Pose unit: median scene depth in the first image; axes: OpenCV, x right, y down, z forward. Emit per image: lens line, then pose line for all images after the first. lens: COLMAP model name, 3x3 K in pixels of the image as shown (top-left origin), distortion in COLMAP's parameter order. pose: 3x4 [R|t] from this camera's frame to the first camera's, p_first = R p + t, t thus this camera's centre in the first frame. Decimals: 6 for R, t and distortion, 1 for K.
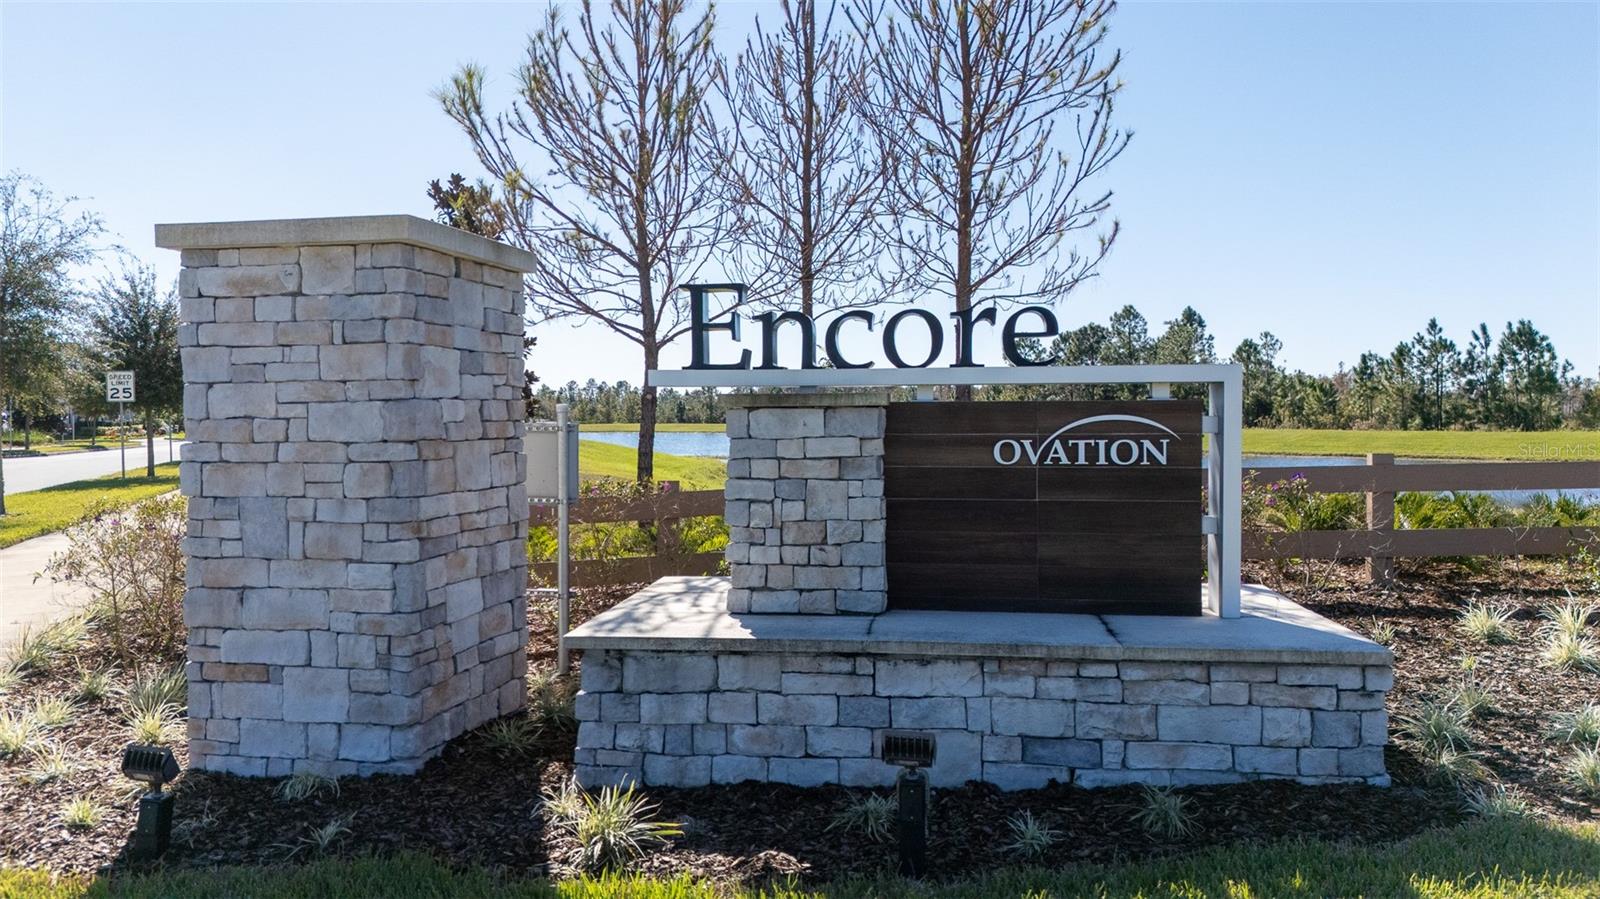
lens RADIAL K [[1155.8, 0, 800.0], [0, 1155.8, 449.5], [0, 0, 1]] dist [0.087499, -0.118062]
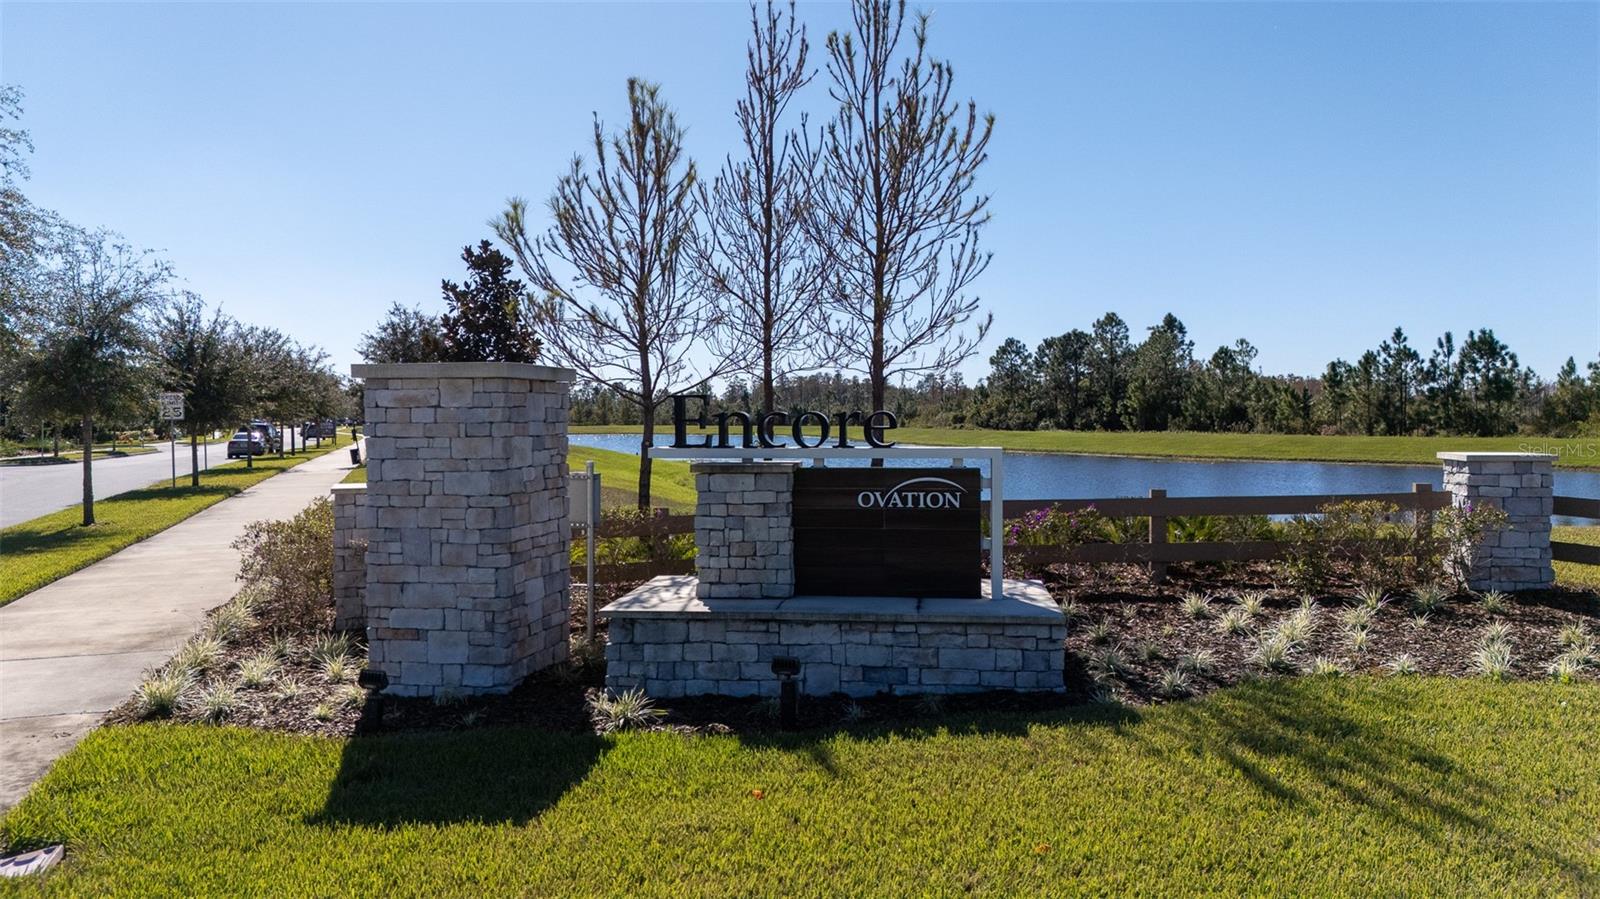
lens RADIAL K [[1151.1, 0, 800.0], [0, 1151.1, 449.5], [0, 0, 1]] dist [0.134730, -0.235635]
pose [[0.999992, -0.000362, 0.003868, 0.075260], [0.000361, 1.000000, 0.000341, -0.067057], [-0.003868, -0.000340, 0.999992, -0.616026]]
